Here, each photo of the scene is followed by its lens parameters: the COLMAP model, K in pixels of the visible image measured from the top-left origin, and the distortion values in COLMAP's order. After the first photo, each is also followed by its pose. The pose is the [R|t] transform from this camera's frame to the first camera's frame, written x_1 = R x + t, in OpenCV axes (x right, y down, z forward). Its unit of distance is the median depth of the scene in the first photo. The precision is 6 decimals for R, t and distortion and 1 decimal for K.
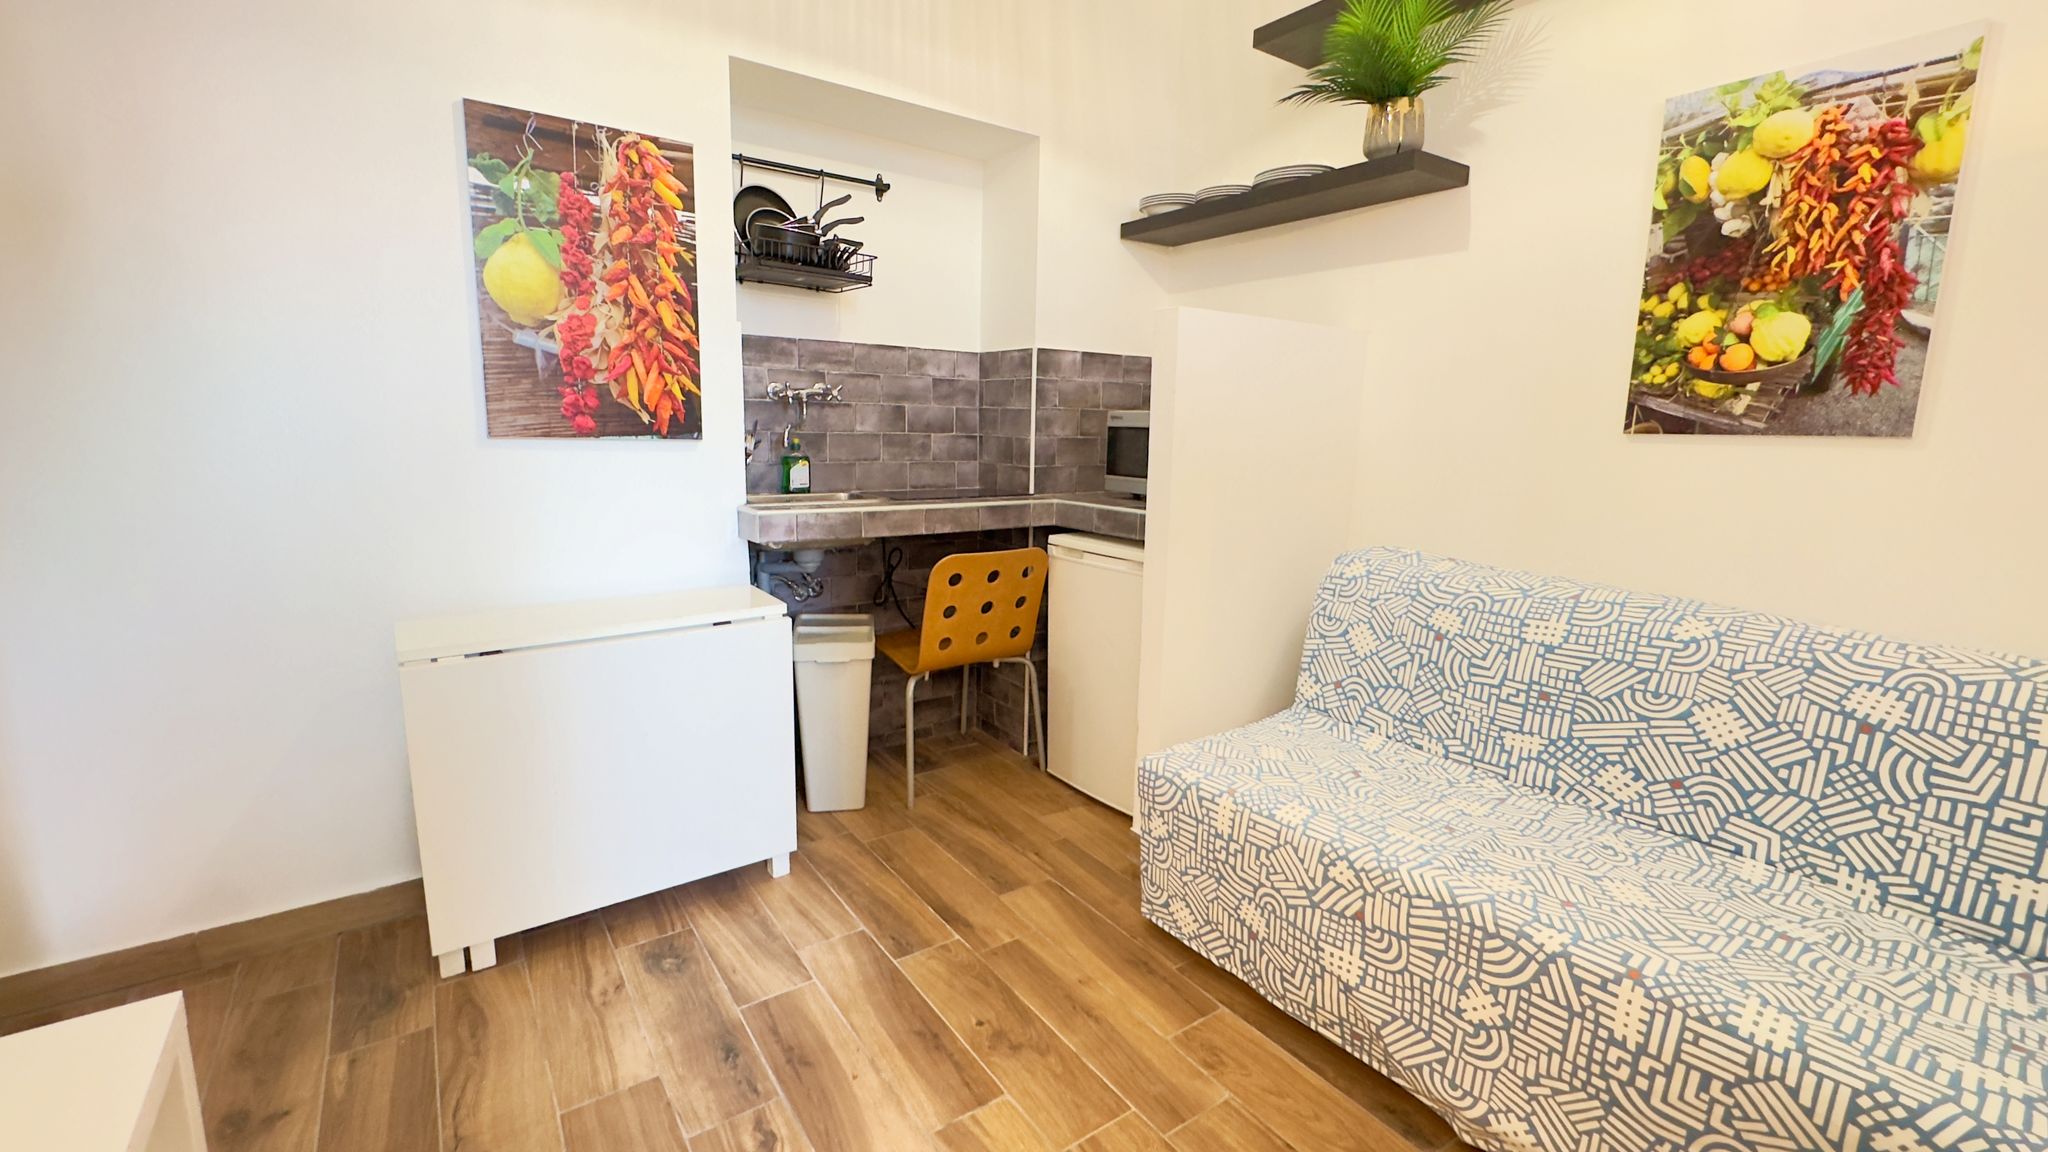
lens RADIAL K [[871.5, 0, 1021.4], [0, 871.5, 573.6], [0, 0, 1]] dist [-0.002230, 0.000152]
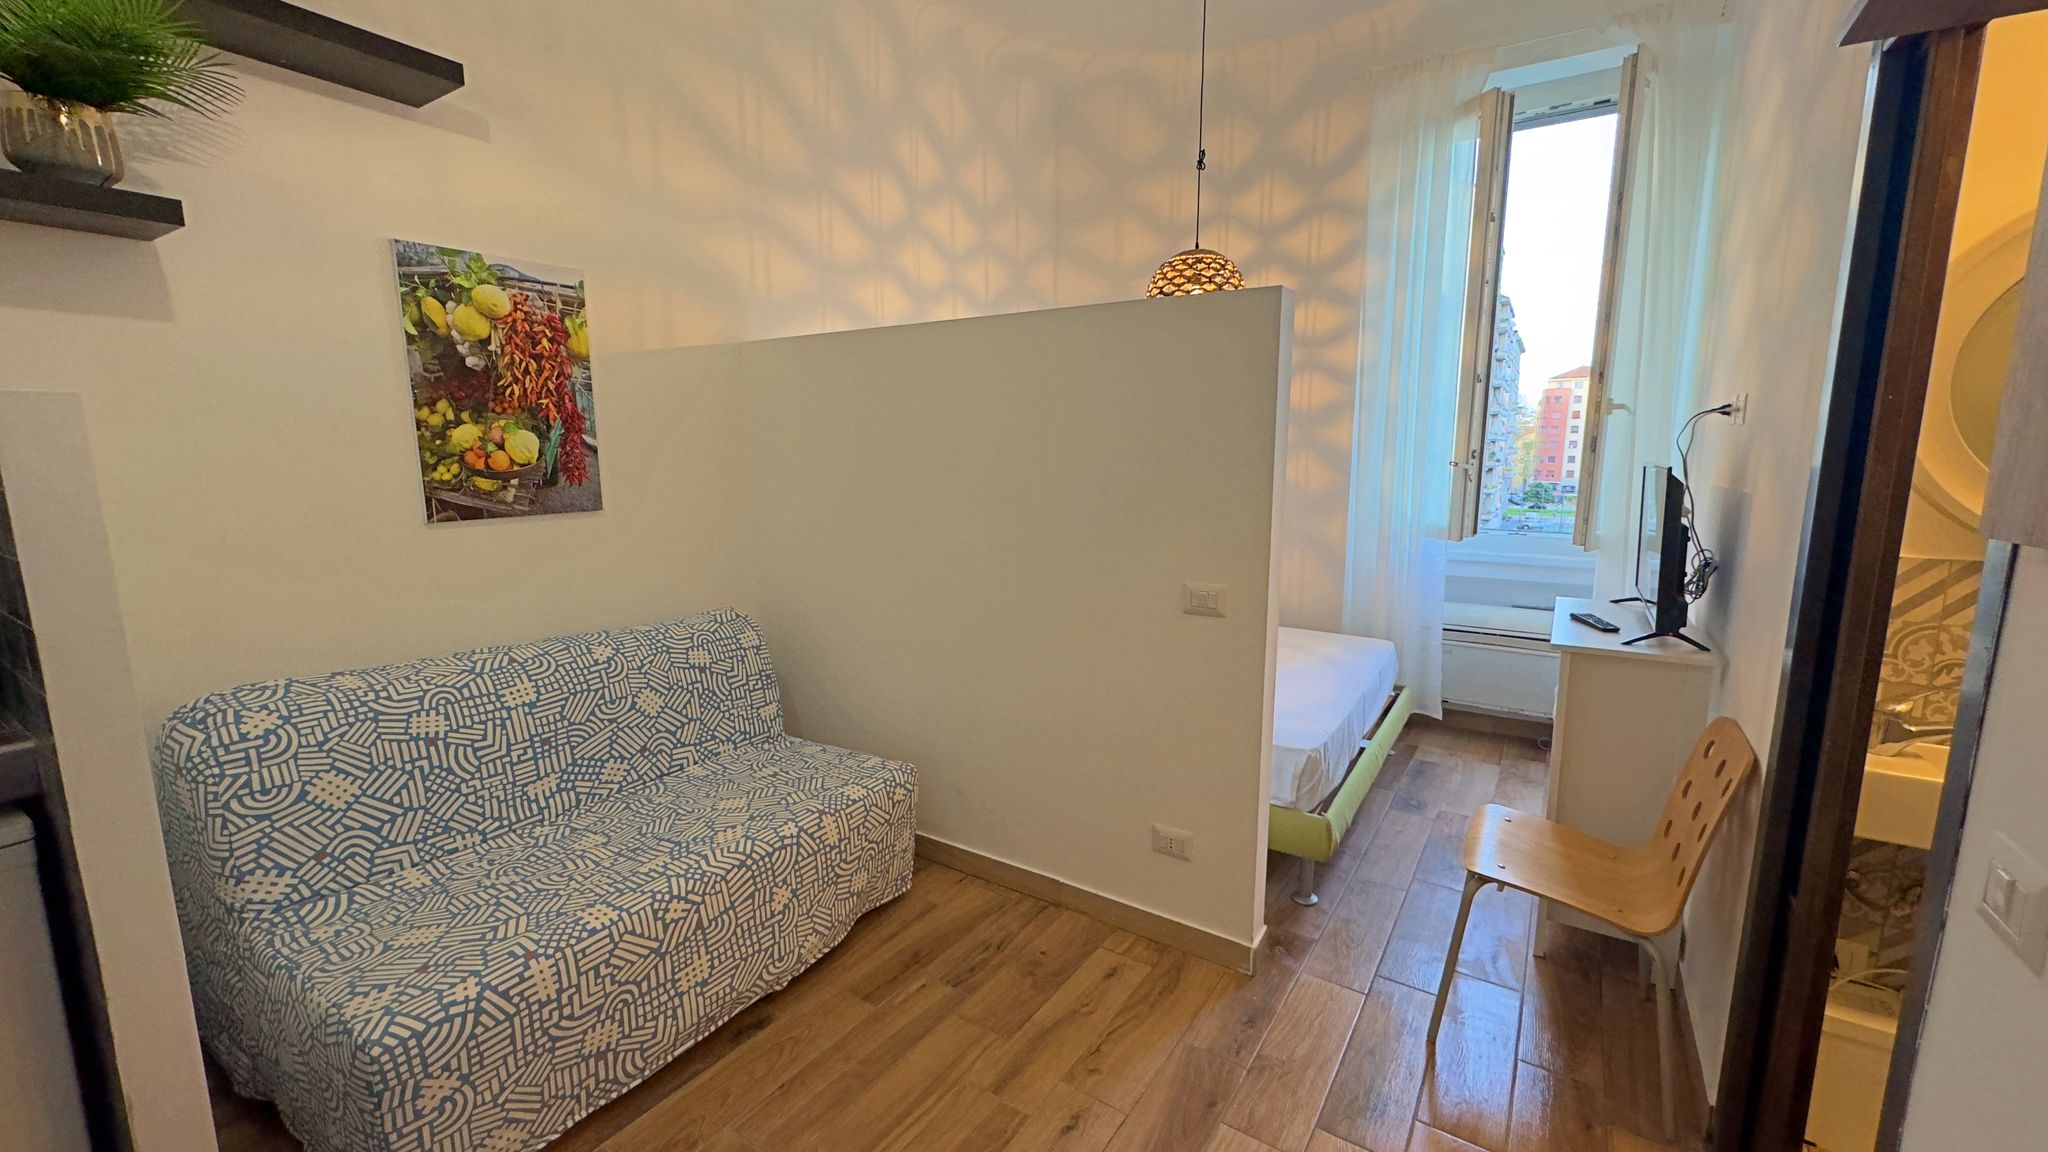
lens RADIAL K [[813.9, 0, 1025.0], [0, 813.9, 574.7], [0, 0, 1]] dist [-0.001457, -0.000572]
pose [[-0.365415, -0.163473, 0.916378, -0.614845], [0.152397, 0.960669, 0.232144, -0.232714], [-0.918285, 0.224482, -0.326130, 0.664392]]
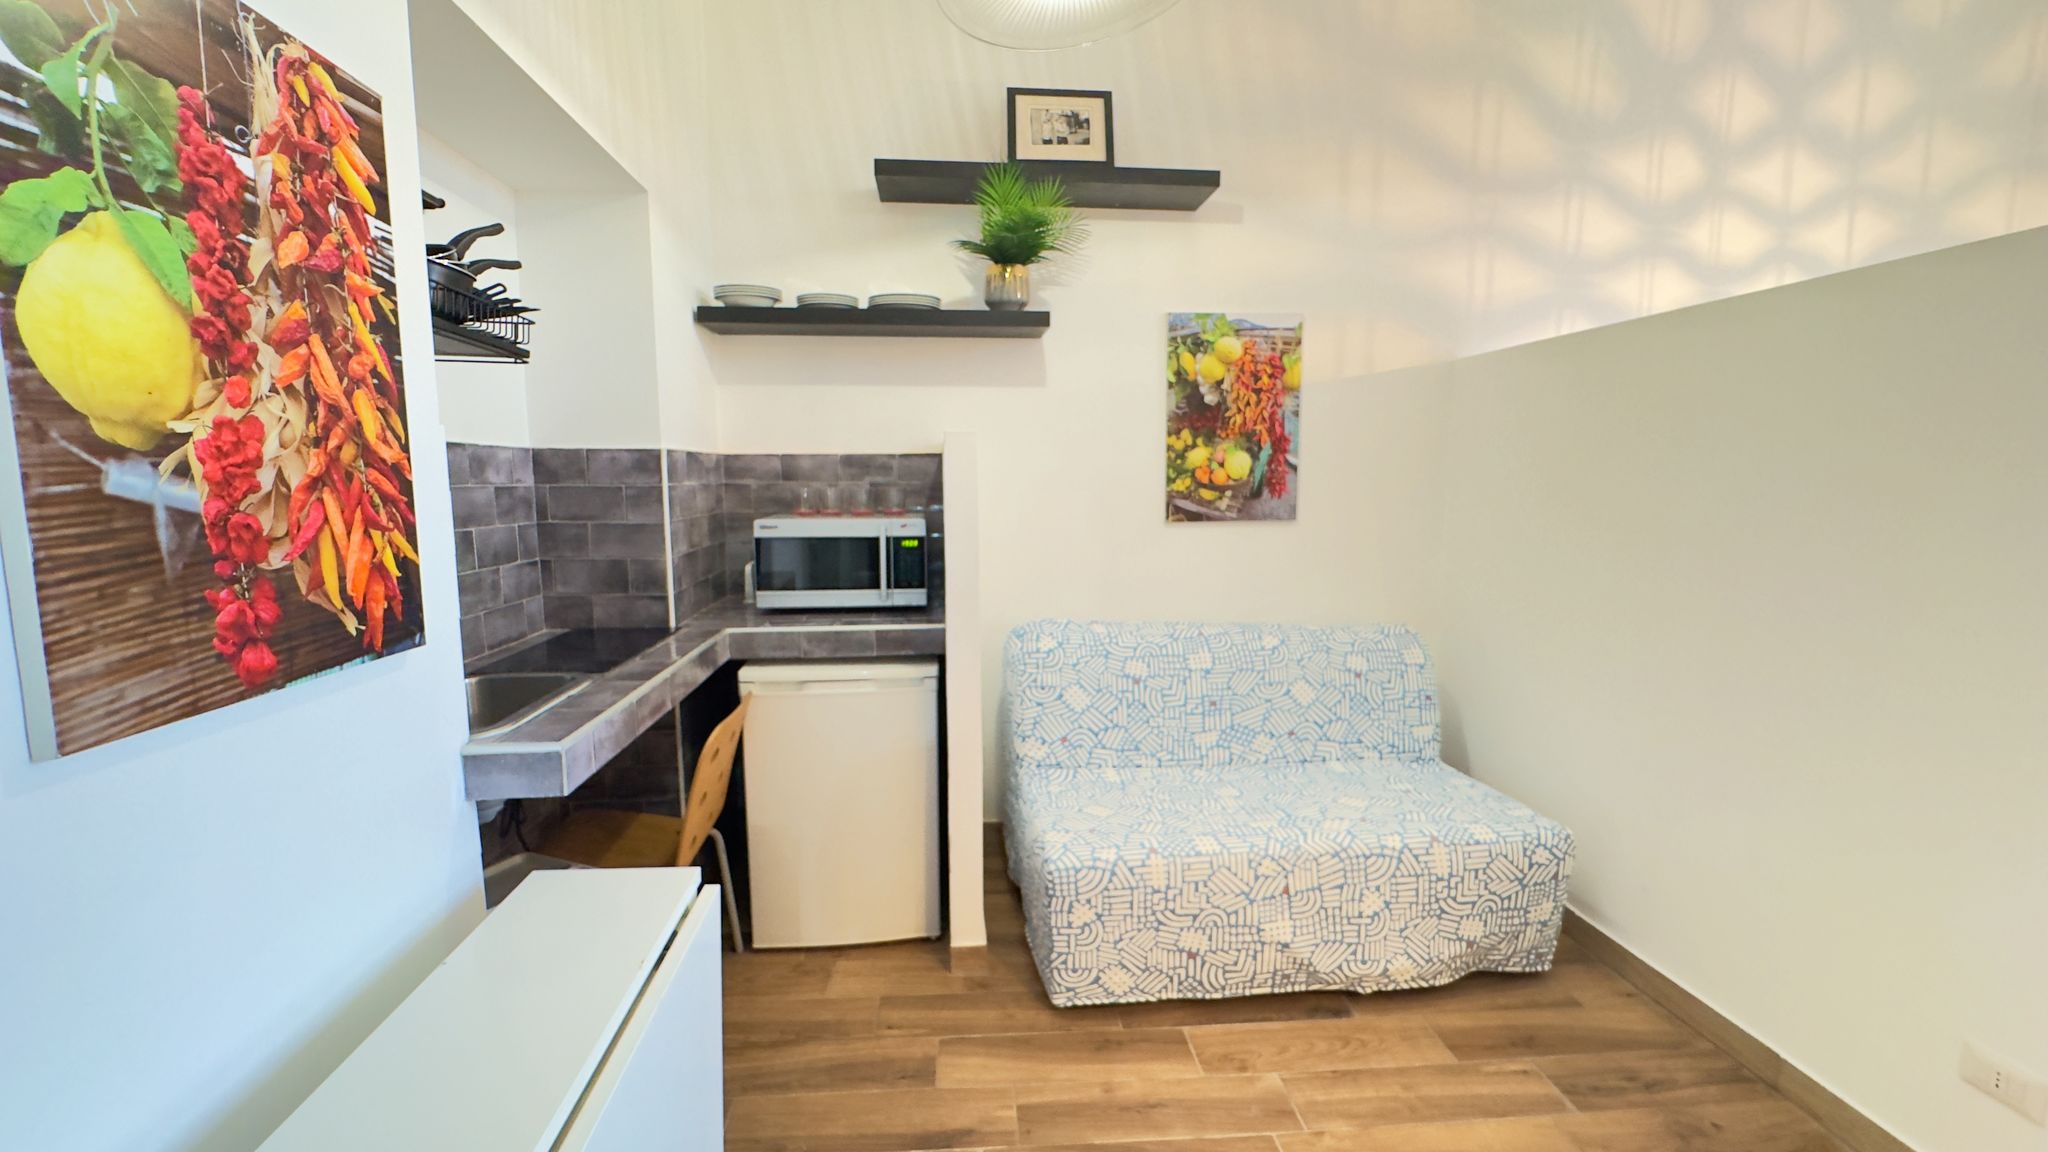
lens RADIAL K [[825.2, 0, 1021.1], [0, 825.2, 573.6], [0, 0, 1]] dist [-0.004816, 0.000180]
pose [[0.504587, -0.123592, 0.854469, -0.707782], [0.158817, 0.986099, 0.048845, -0.189934], [-0.848628, 0.111057, 0.517201, 0.493863]]
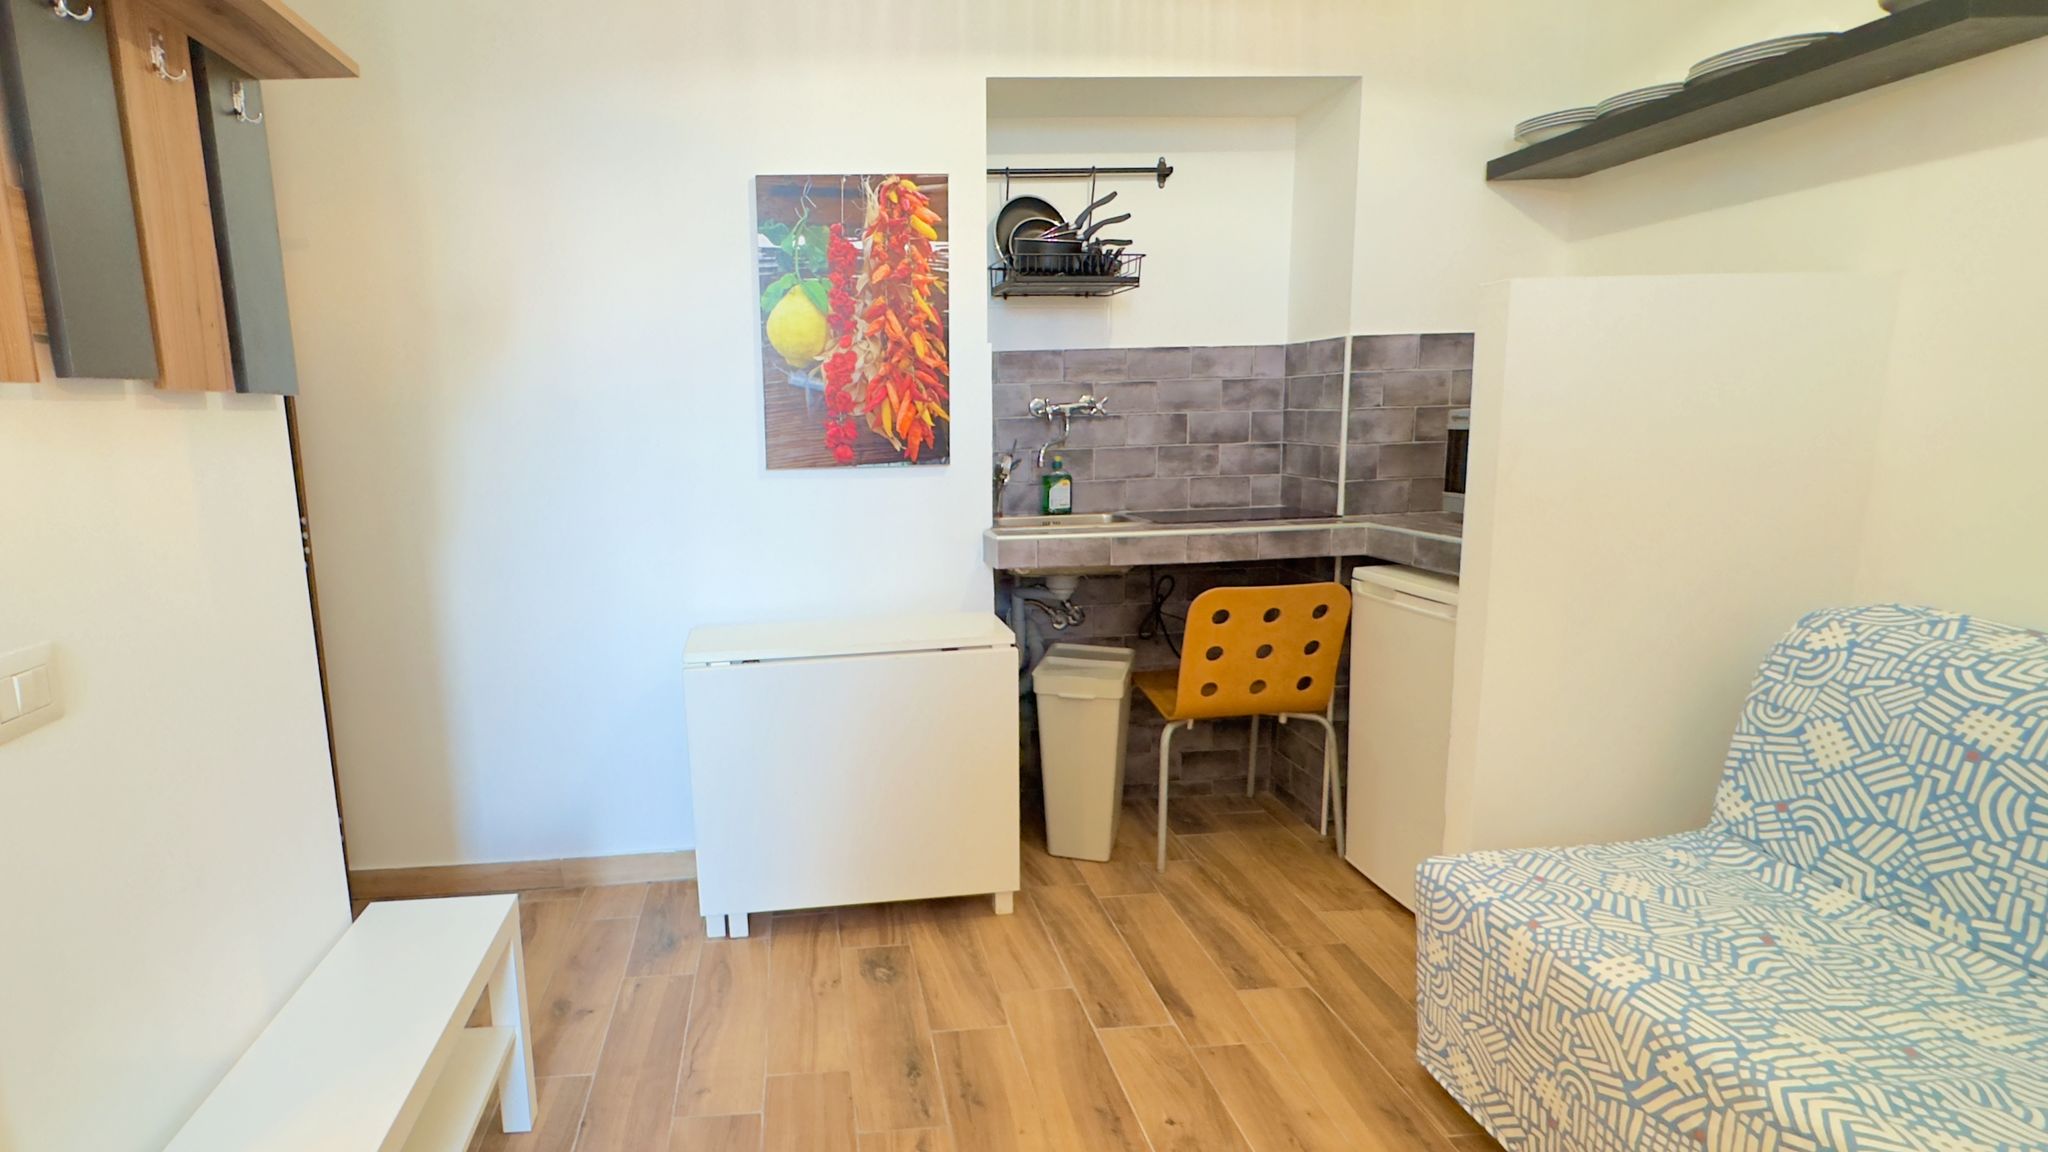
lens RADIAL K [[990.5, 0, 851.8], [0, 990.5, 580.7], [0, 0, 1]] dist [-0.011103, 0.003532]
pose [[0.852598, 0.038684, -0.521133, 0.159298], [-0.041880, 0.999107, 0.005647, -0.024811], [0.520886, 0.017010, 0.853457, -0.034545]]
